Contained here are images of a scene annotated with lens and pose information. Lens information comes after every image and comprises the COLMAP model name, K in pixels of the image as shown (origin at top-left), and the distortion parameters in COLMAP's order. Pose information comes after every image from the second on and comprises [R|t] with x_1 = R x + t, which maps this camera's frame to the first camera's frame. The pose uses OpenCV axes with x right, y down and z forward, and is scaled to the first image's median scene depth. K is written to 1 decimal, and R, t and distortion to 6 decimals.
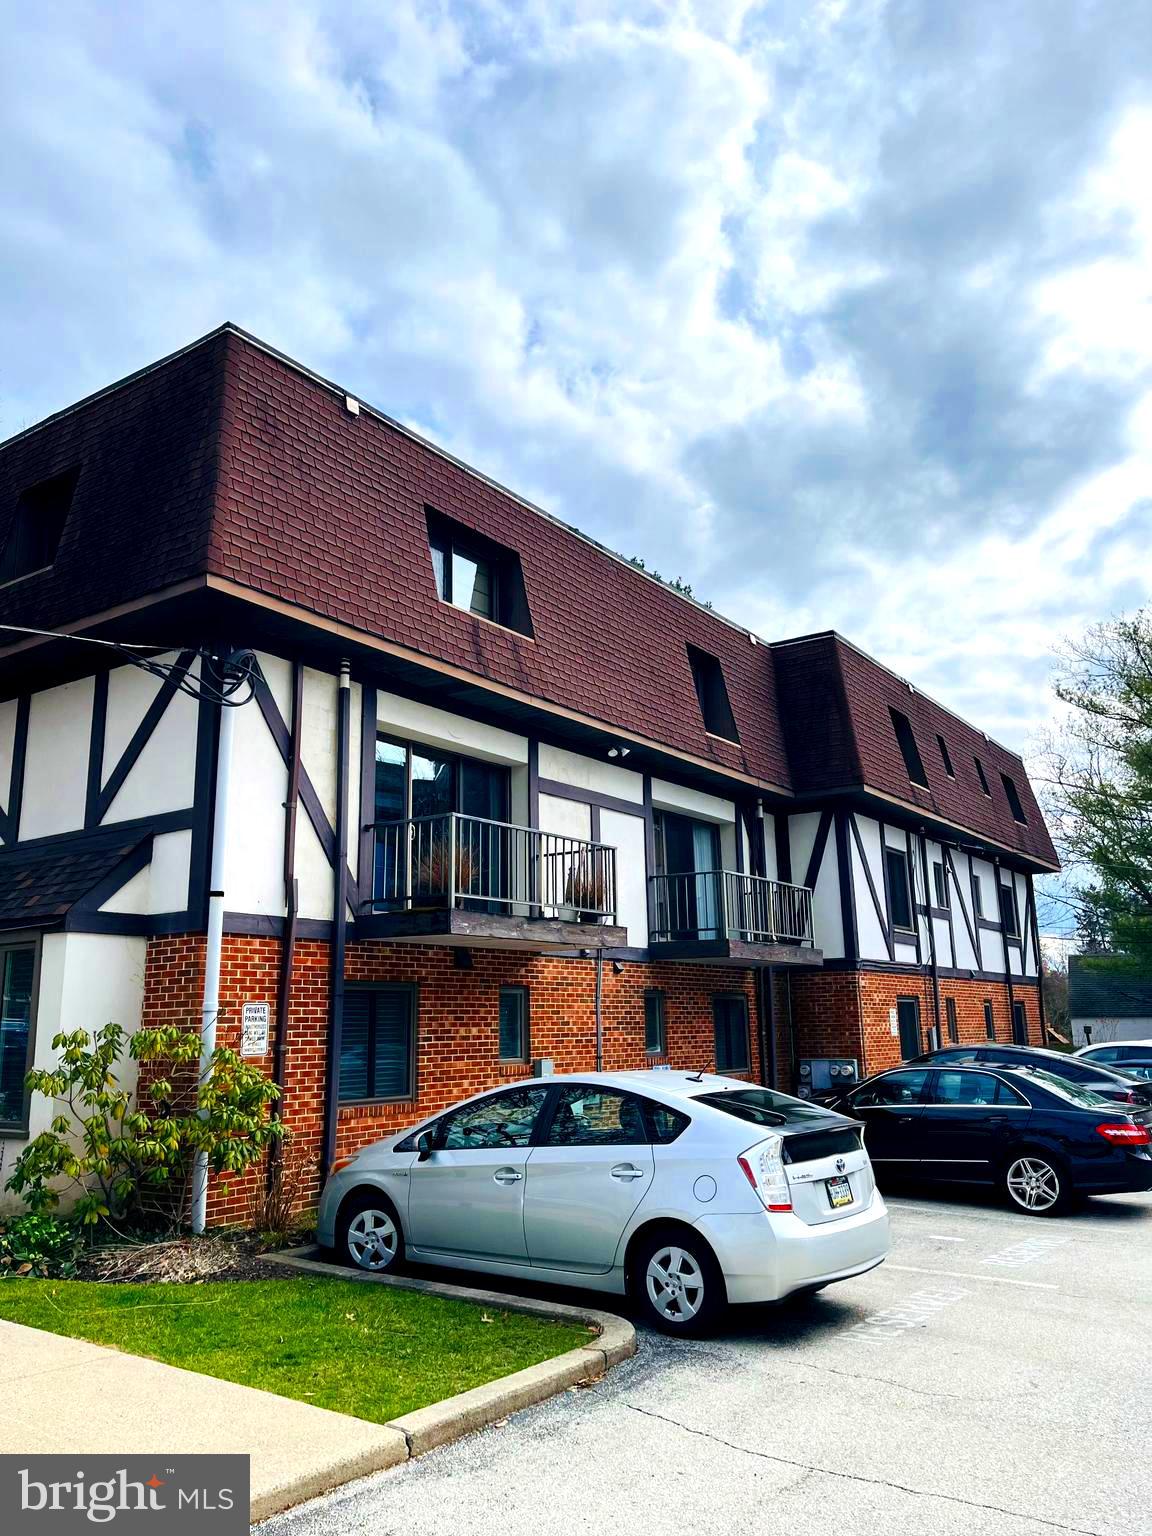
lens RADIAL K [[1140.1, 0, 576.0], [0, 1140.1, 768.0], [0, 0, 1]] dist [0.054831, -0.065460]
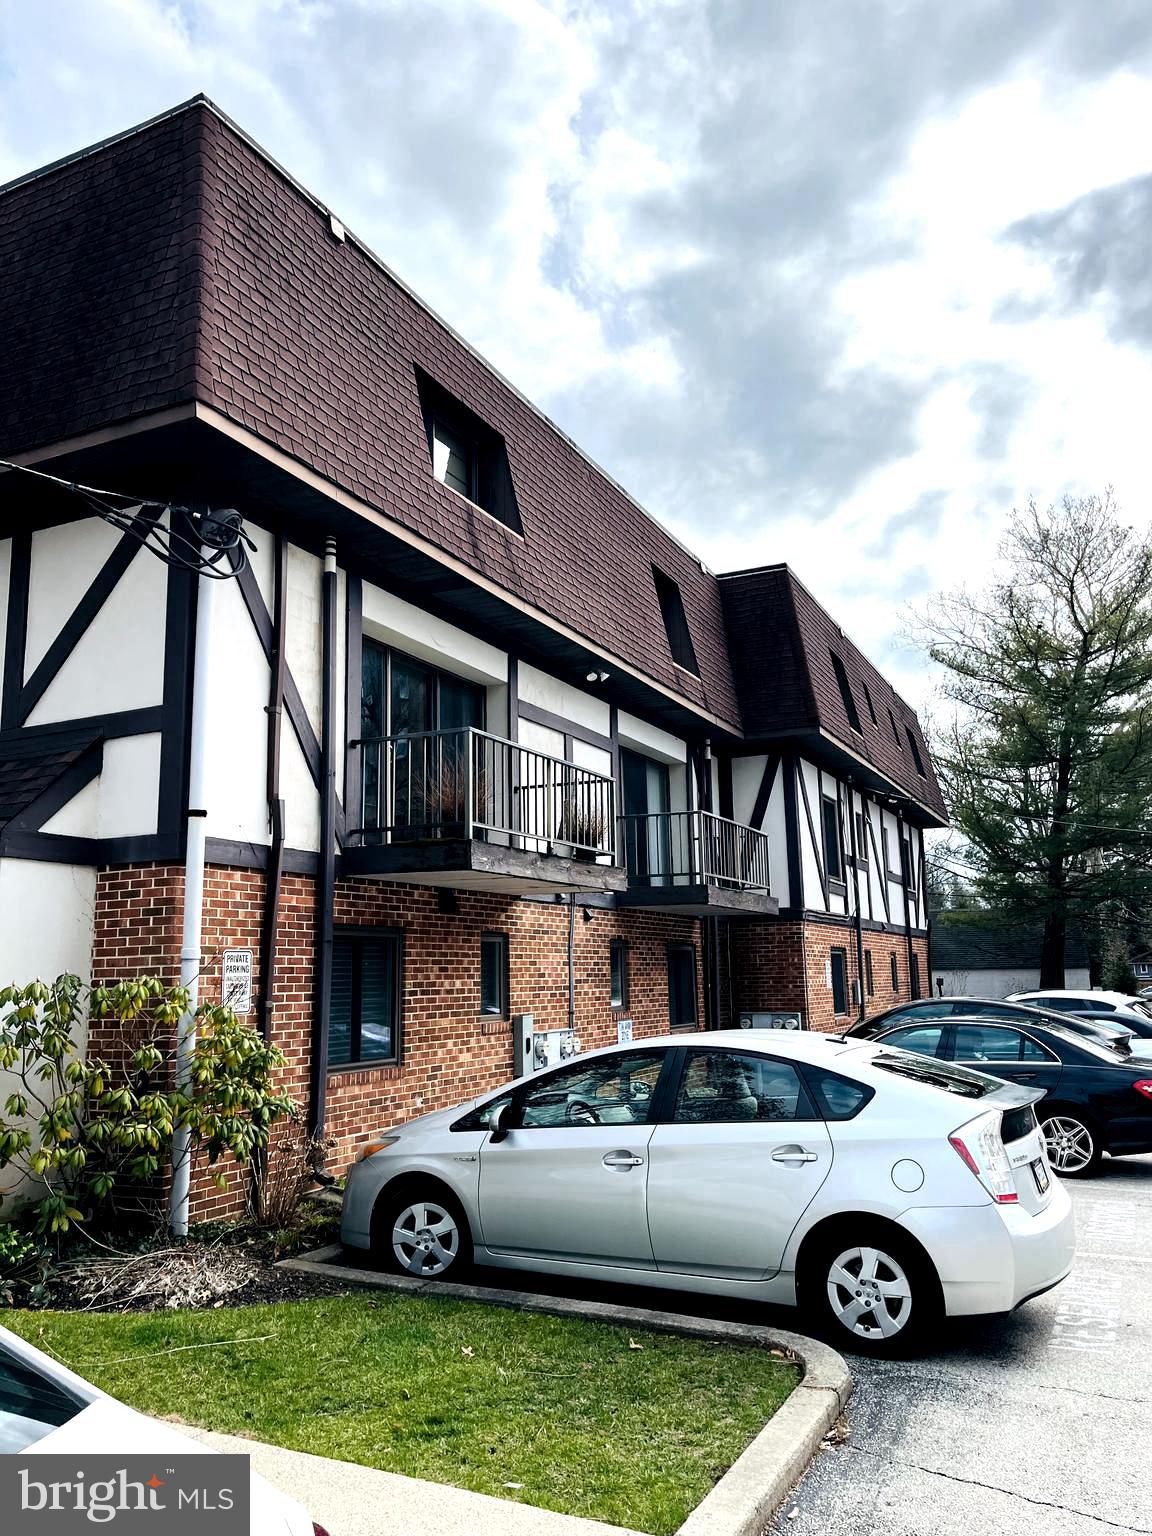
lens RADIAL K [[1139.1, 0, 573.5], [0, 1139.1, 782.6], [0, 0, 1]] dist [0.069527, -0.101803]
pose [[0.988223, 0.025375, 0.150904, -0.152690], [-0.033048, 0.998273, 0.048560, 0.035732], [-0.149412, -0.052975, 0.987355, 0.153339]]
